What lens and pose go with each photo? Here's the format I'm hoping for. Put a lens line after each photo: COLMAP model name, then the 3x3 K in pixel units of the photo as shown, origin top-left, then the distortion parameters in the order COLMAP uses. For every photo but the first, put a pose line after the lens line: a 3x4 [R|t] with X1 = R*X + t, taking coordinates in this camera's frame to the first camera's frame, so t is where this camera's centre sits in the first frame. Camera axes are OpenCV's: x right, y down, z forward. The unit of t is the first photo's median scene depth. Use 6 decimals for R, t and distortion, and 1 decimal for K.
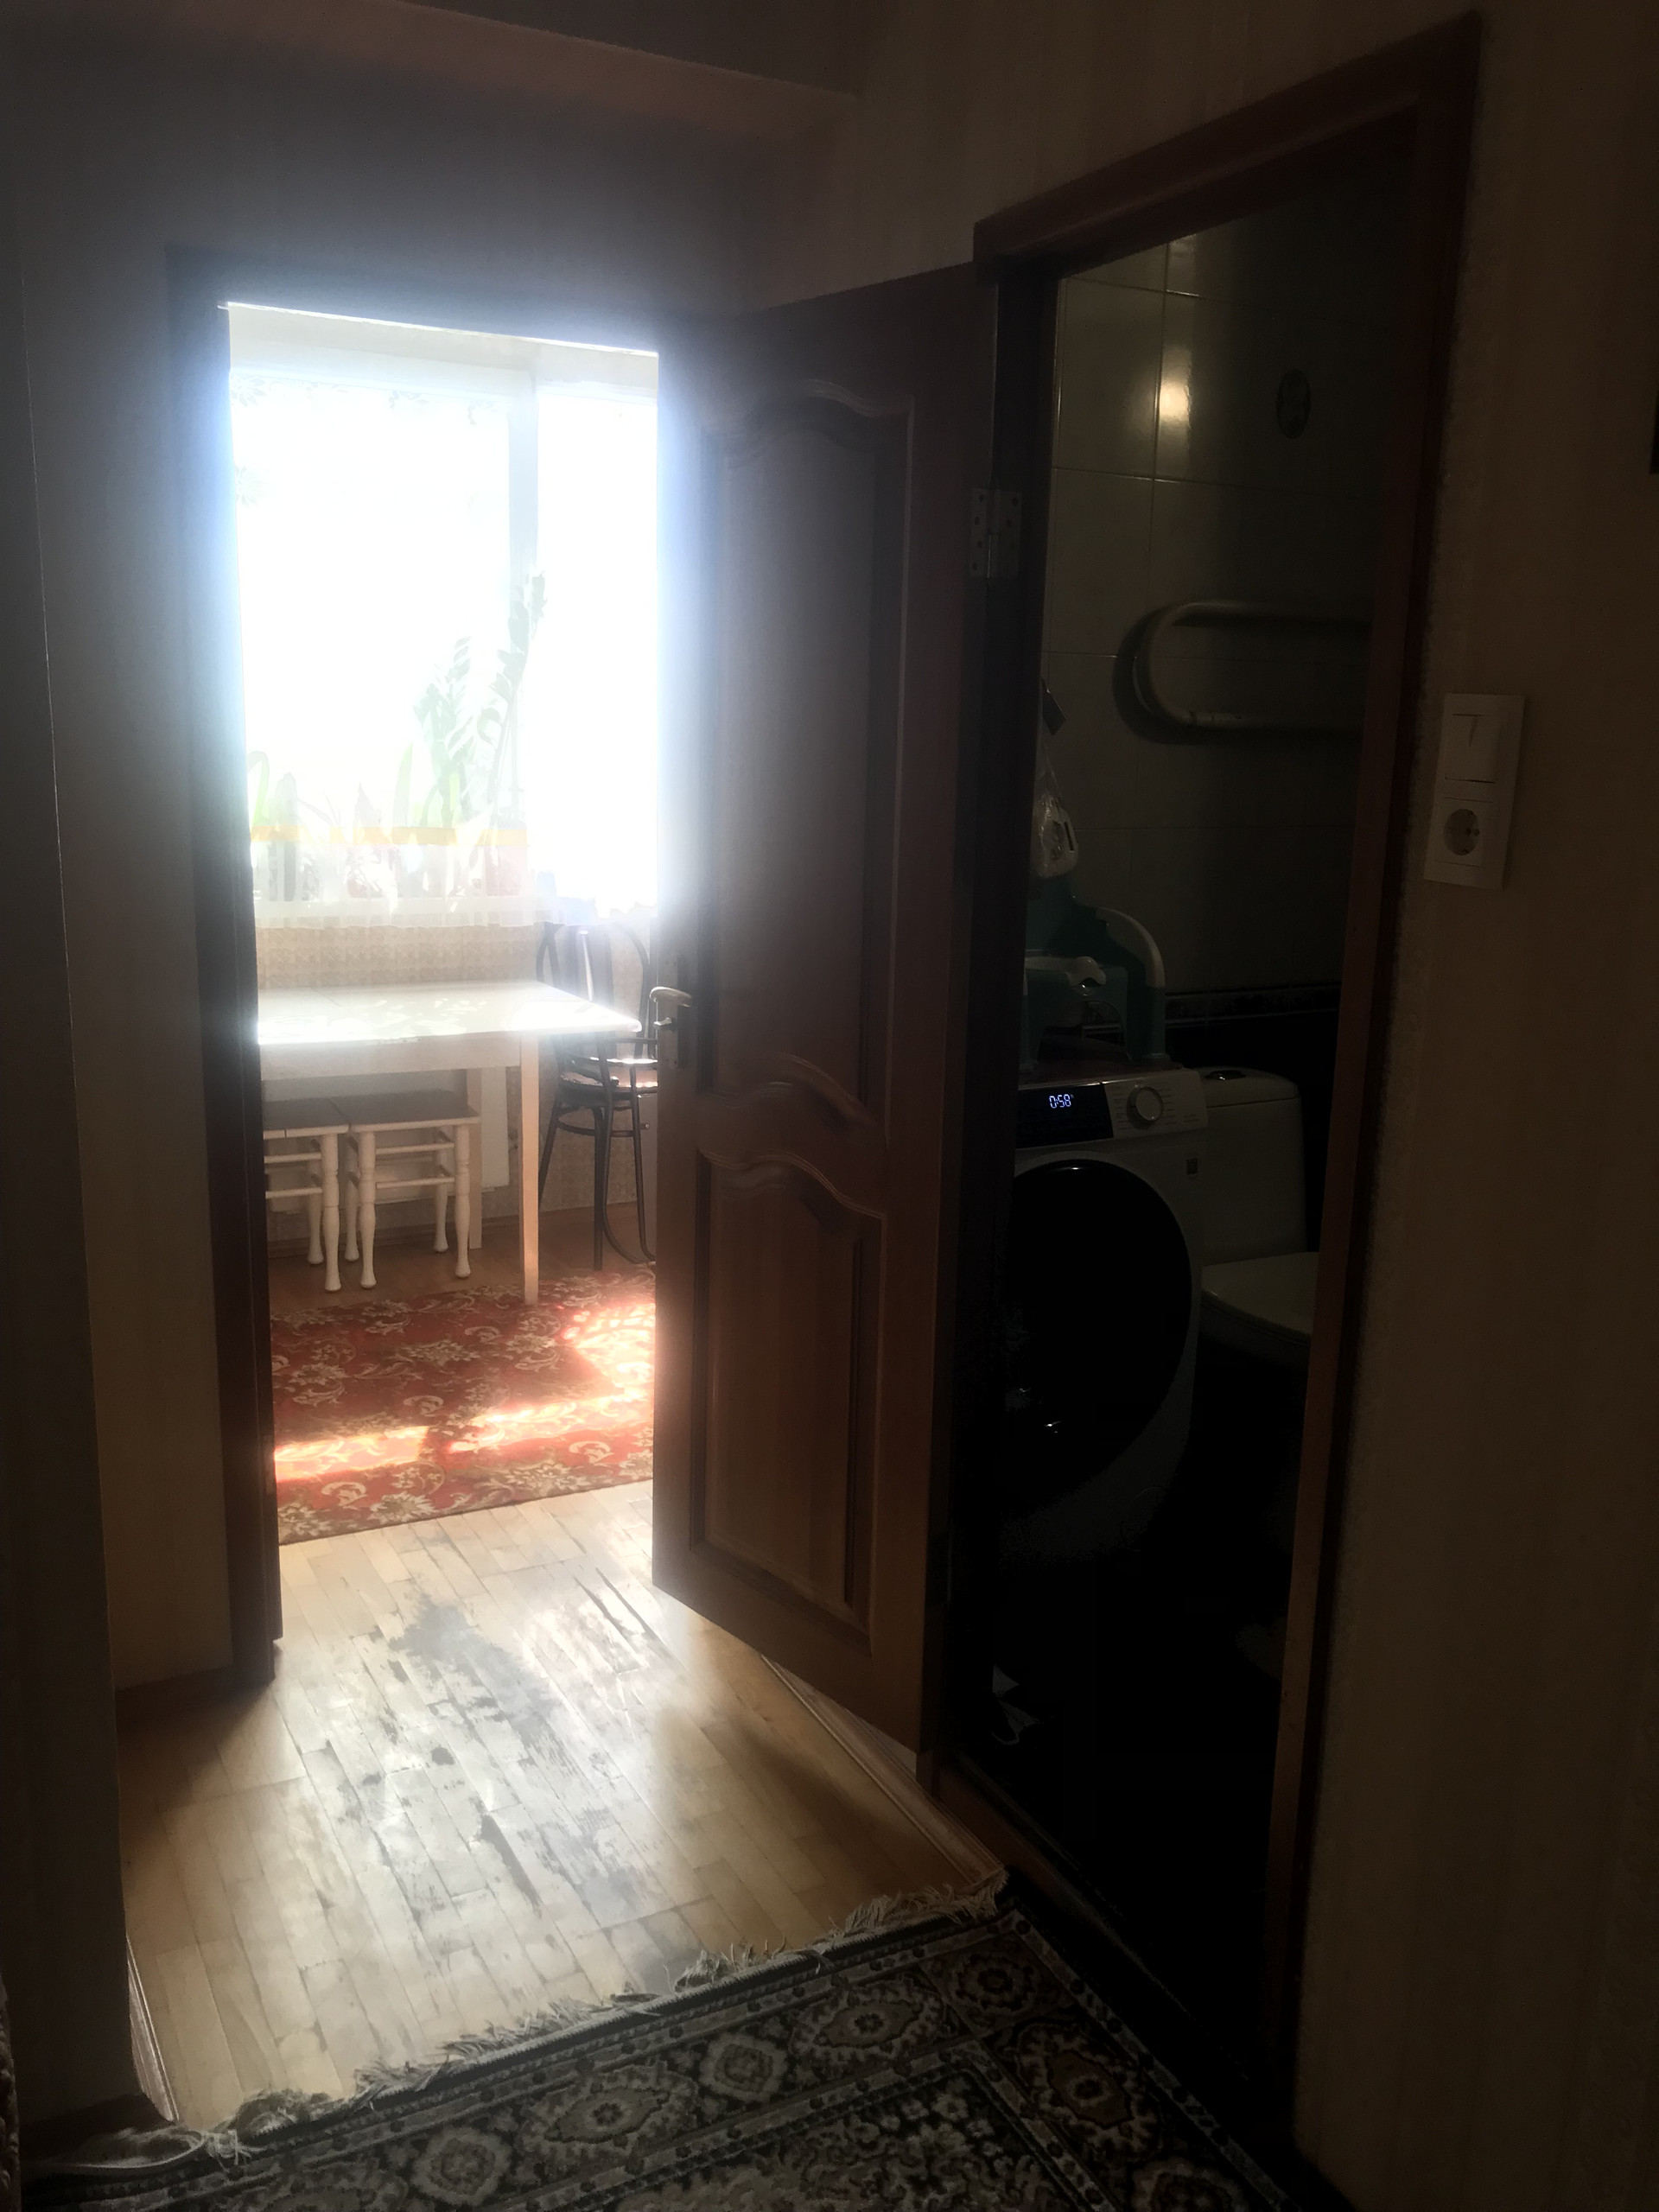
lens RADIAL K [[1831.5, 0, 830.0], [0, 1831.5, 1106.8], [0, 0, 1]] dist [0.017141, -0.015086]
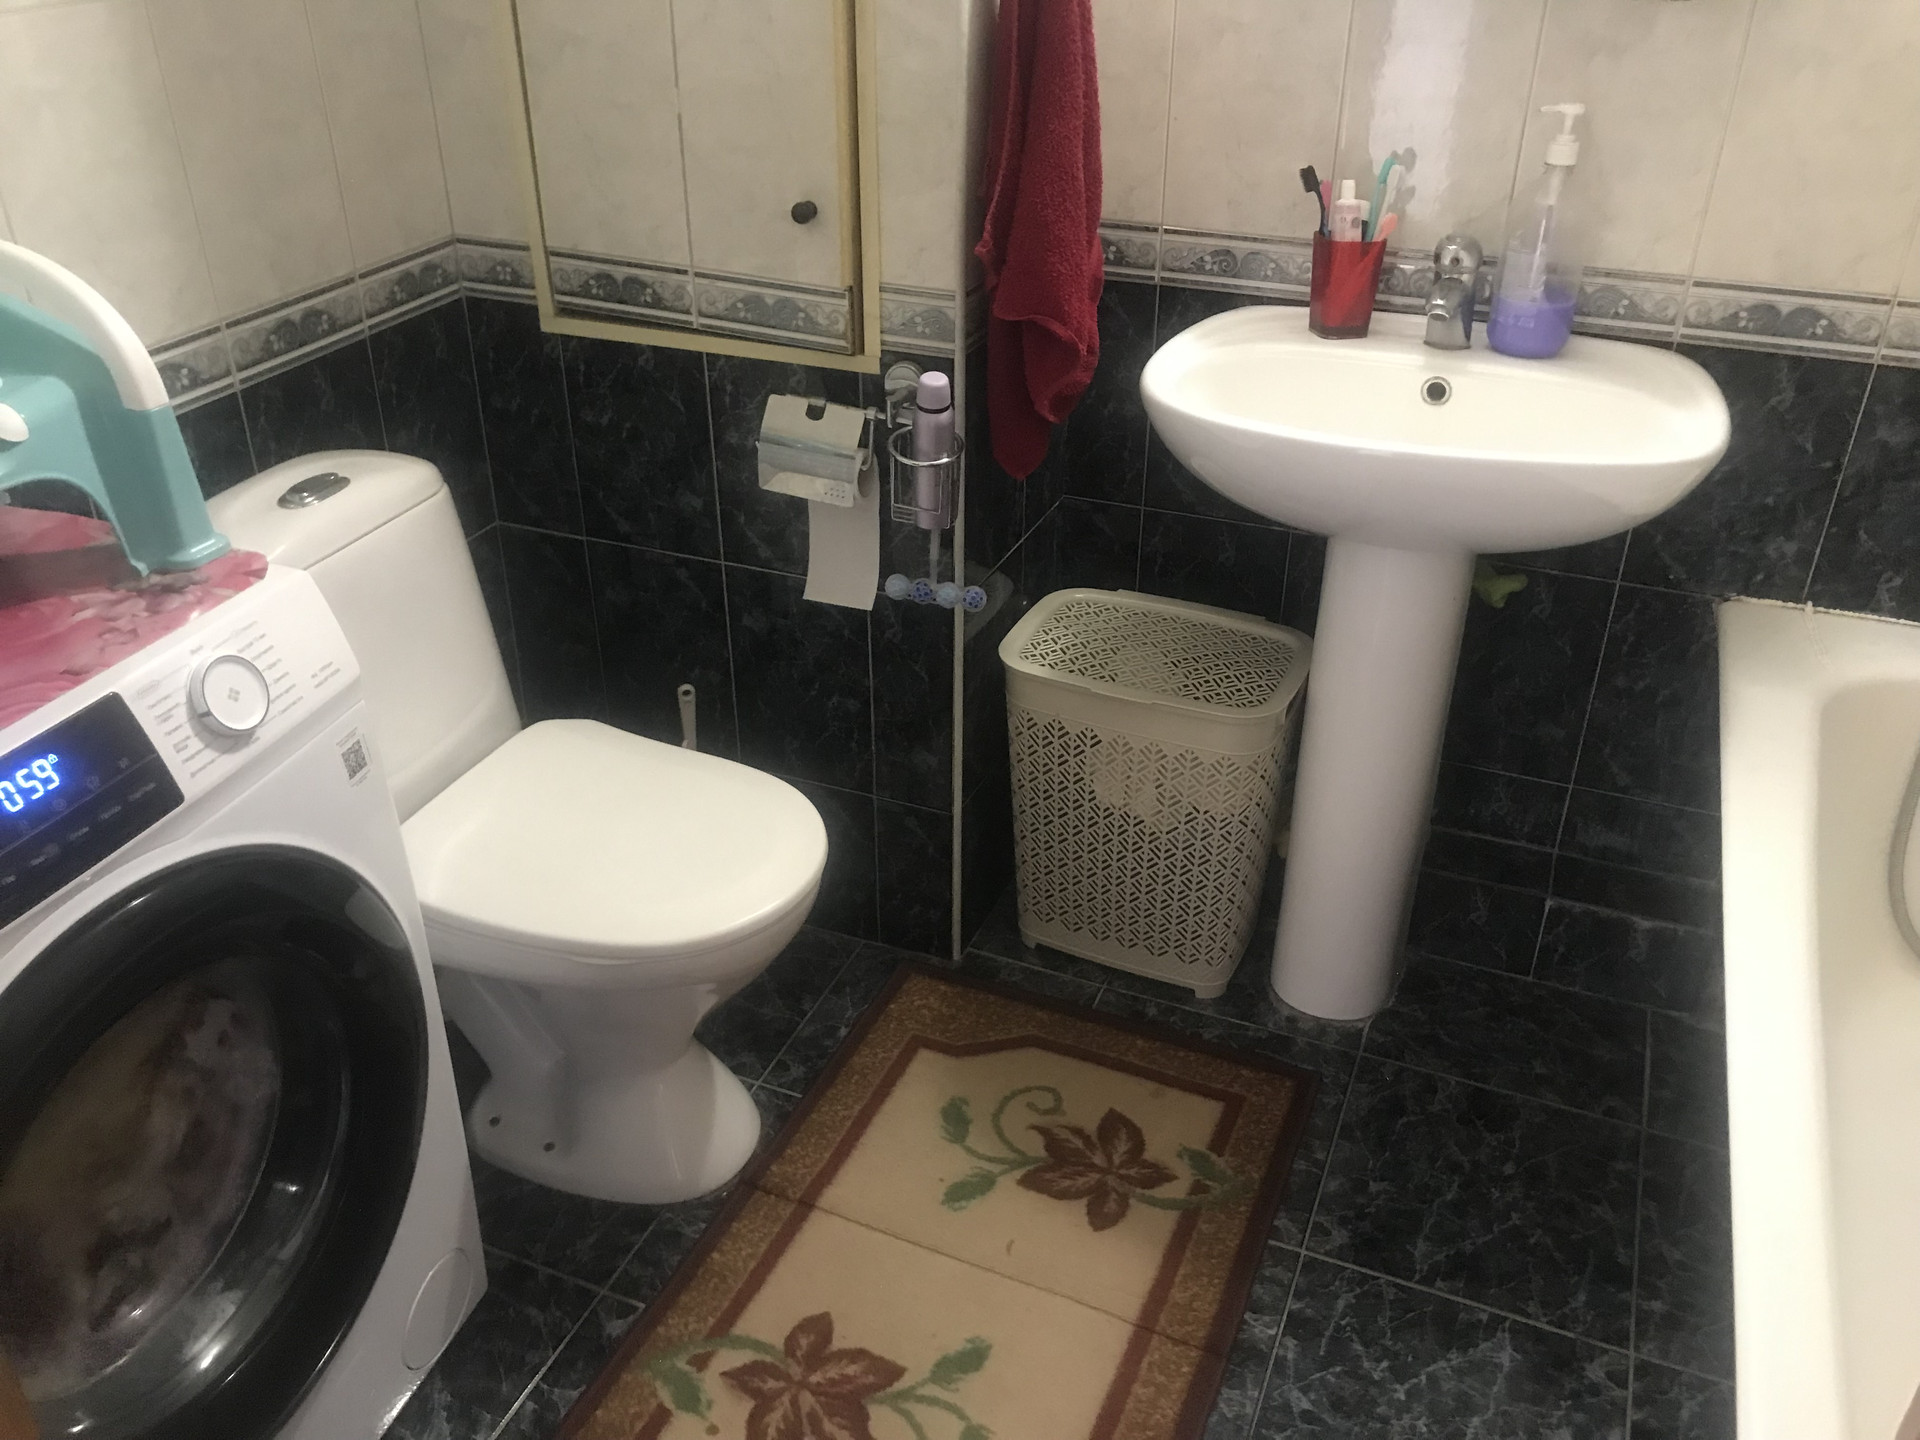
lens RADIAL K [[1589.7, 0, 963.8], [0, 1589.7, 714.6], [0, 0, 1]] dist [0.017141, -0.015086]
pose [[0.769213, -0.350137, 0.534523, 0.093634], [0.163401, 0.916480, 0.365191, -0.108765], [-0.617747, -0.193569, 0.762181, 0.550060]]
